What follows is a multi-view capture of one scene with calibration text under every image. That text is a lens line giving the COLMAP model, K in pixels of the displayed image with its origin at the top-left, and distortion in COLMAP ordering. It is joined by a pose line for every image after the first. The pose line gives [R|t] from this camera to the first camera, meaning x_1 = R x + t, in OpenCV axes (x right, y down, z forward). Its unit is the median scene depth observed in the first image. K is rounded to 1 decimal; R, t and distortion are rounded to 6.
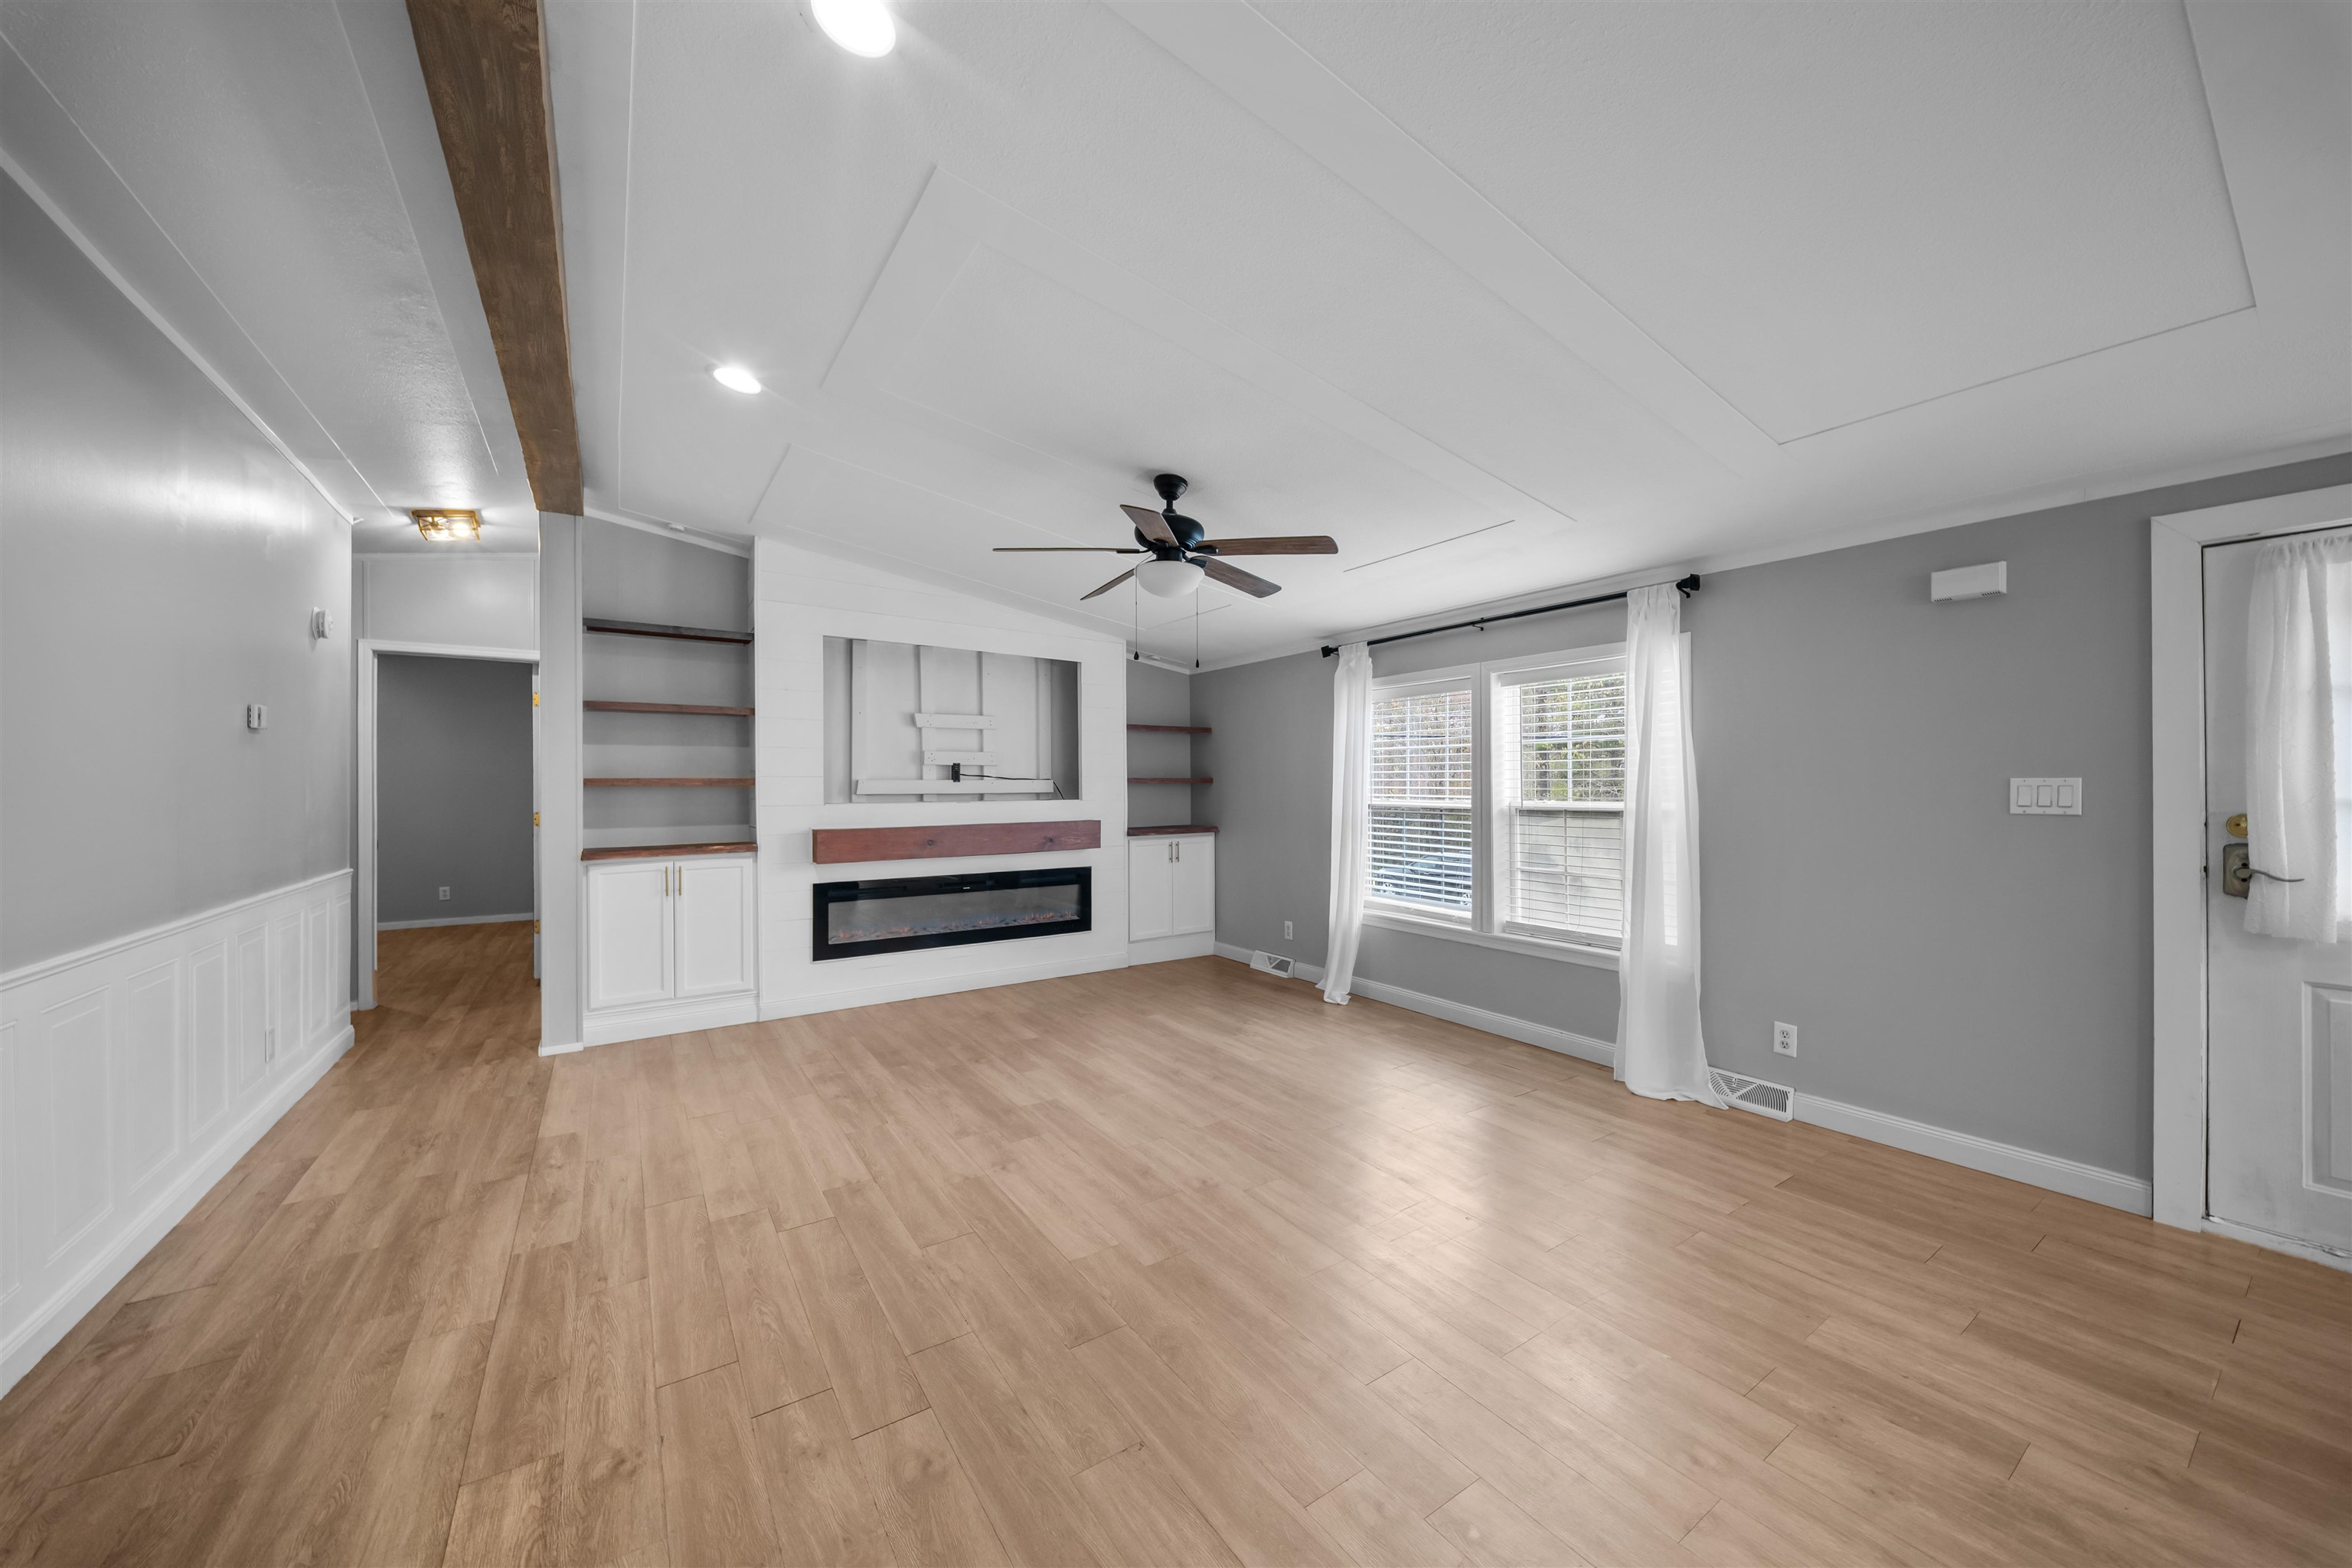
lens RADIAL K [[837.1, 0, 1191.8], [0, 837.1, 783.4], [0, 0, 1]] dist [0.019791, -0.009586]
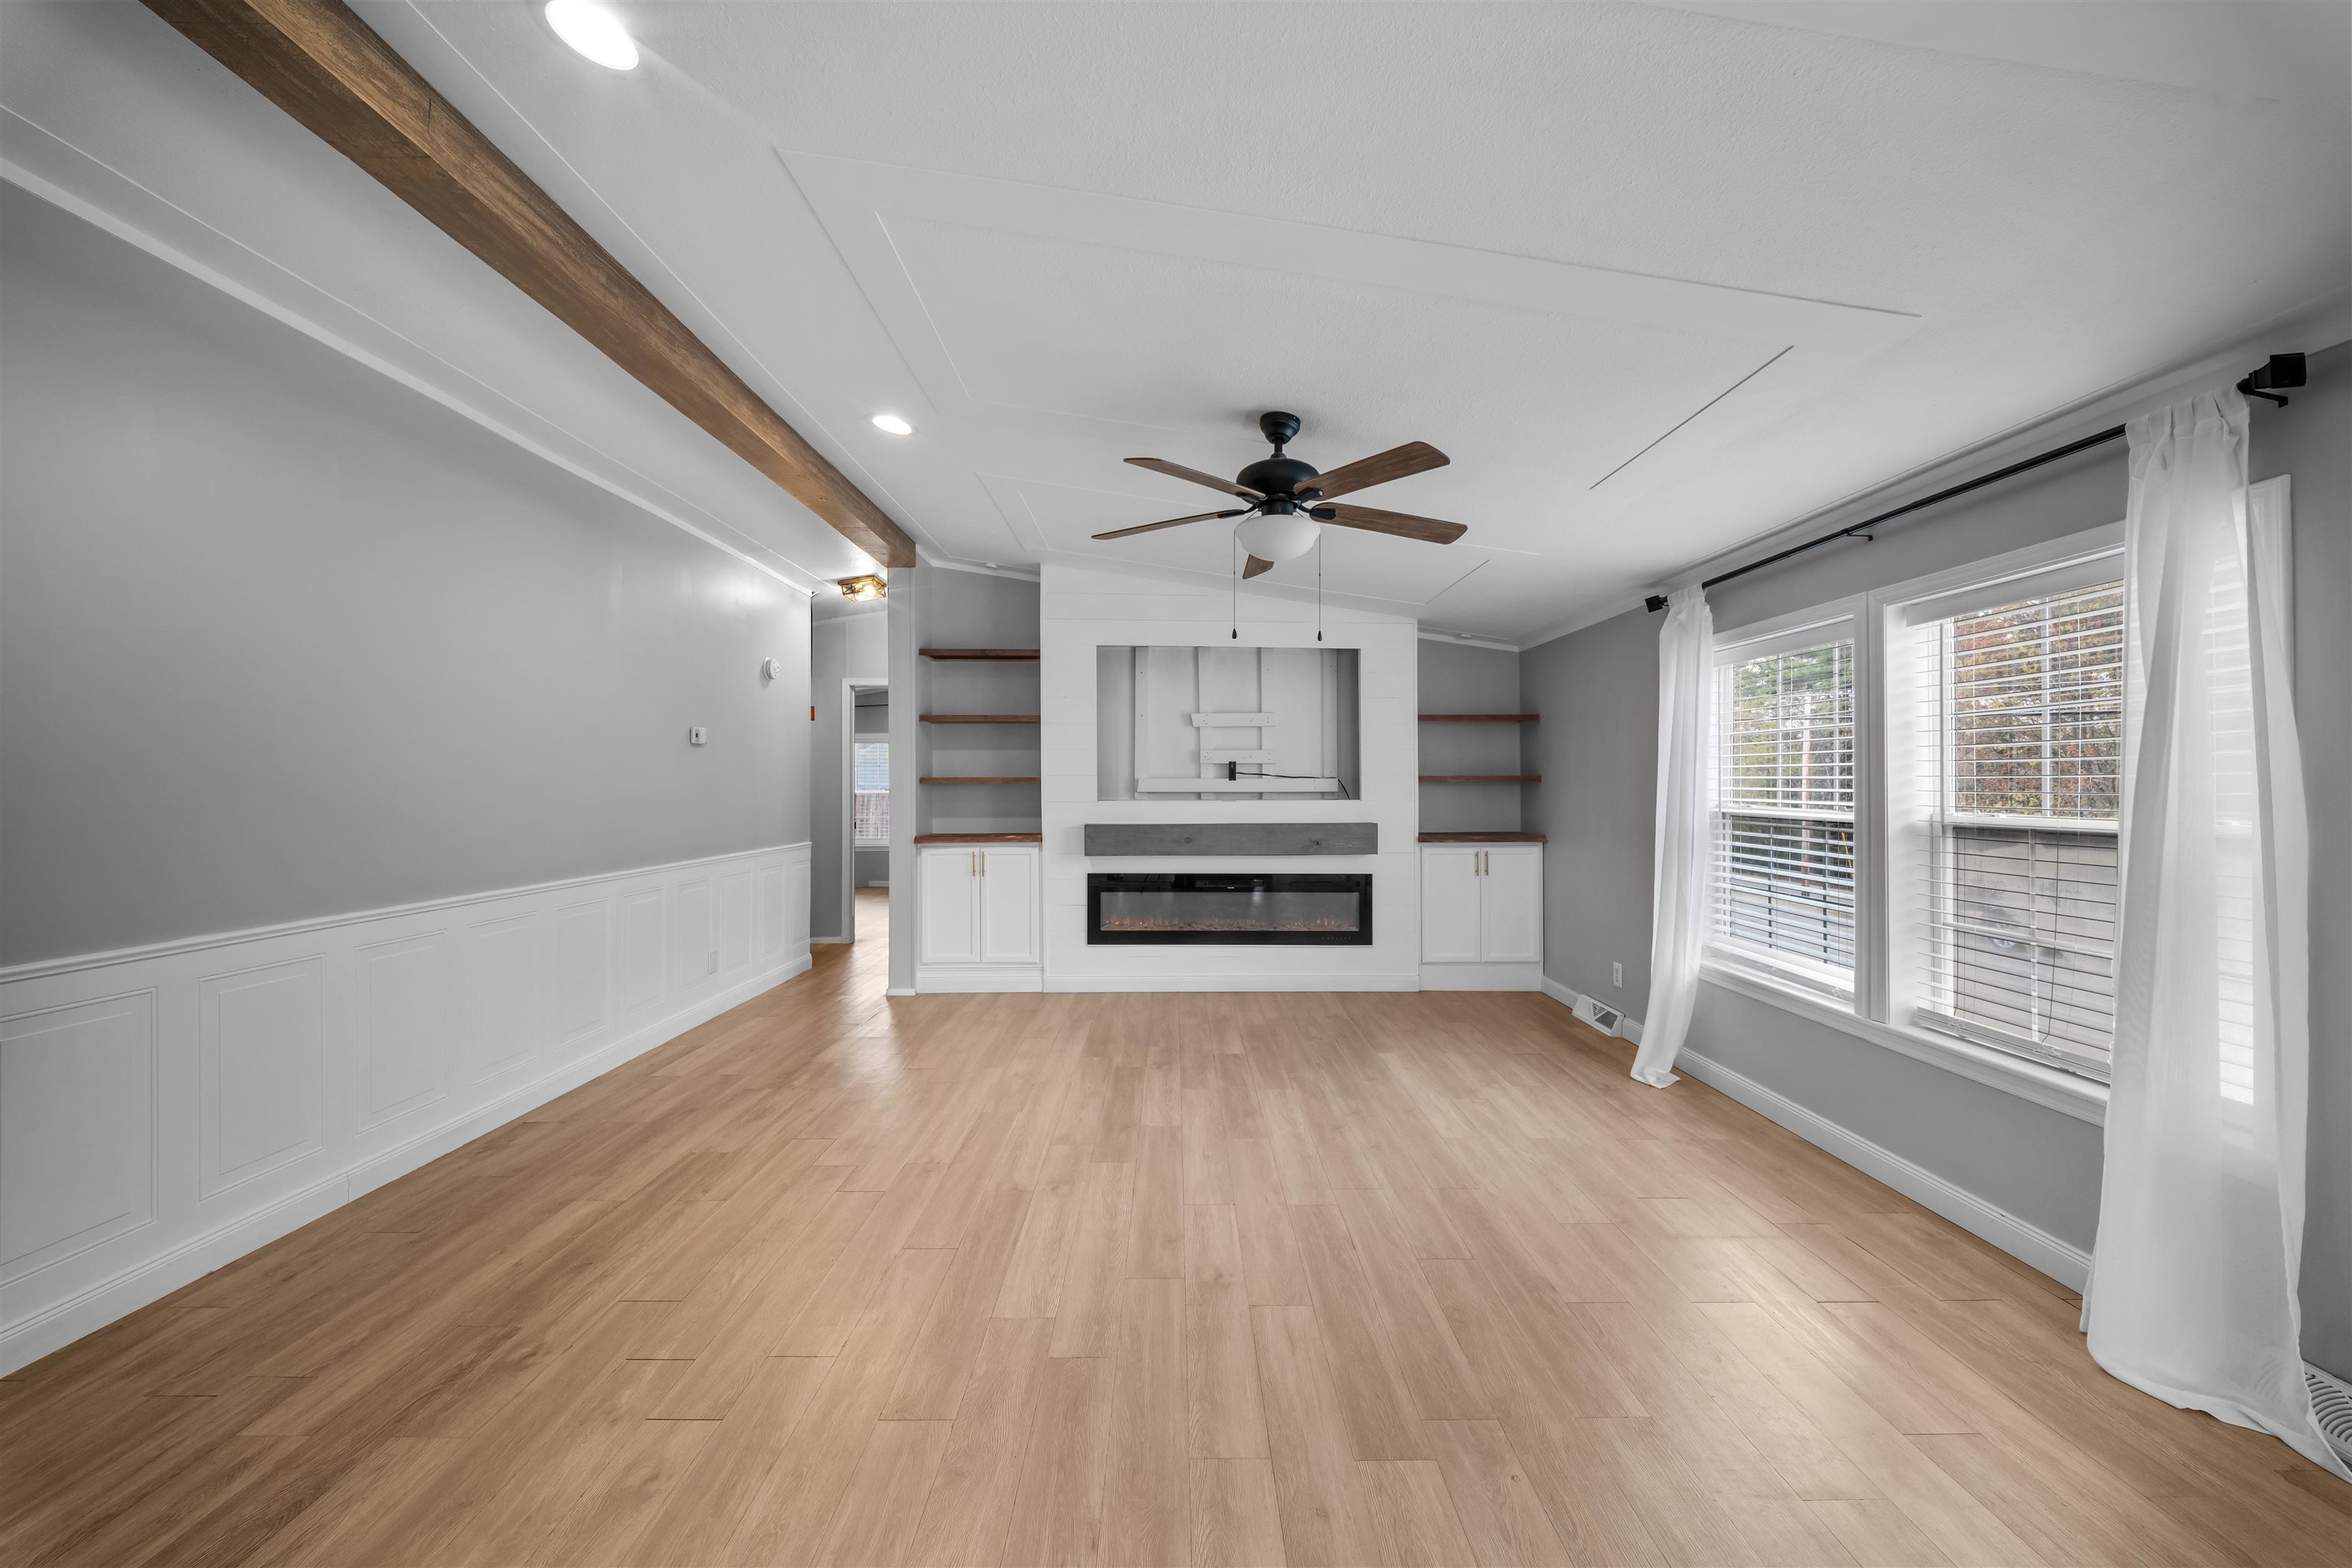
lens RADIAL K [[818.3, 0, 1188.5], [0, 818.3, 780.8], [0, 0, 1]] dist [0.015993, -0.009731]
pose [[0.830349, 0.000658, -0.557244, 0.263057], [-0.001145, 0.999999, -0.000525, -0.000932], [0.557243, 0.001074, 0.830349, 0.199228]]
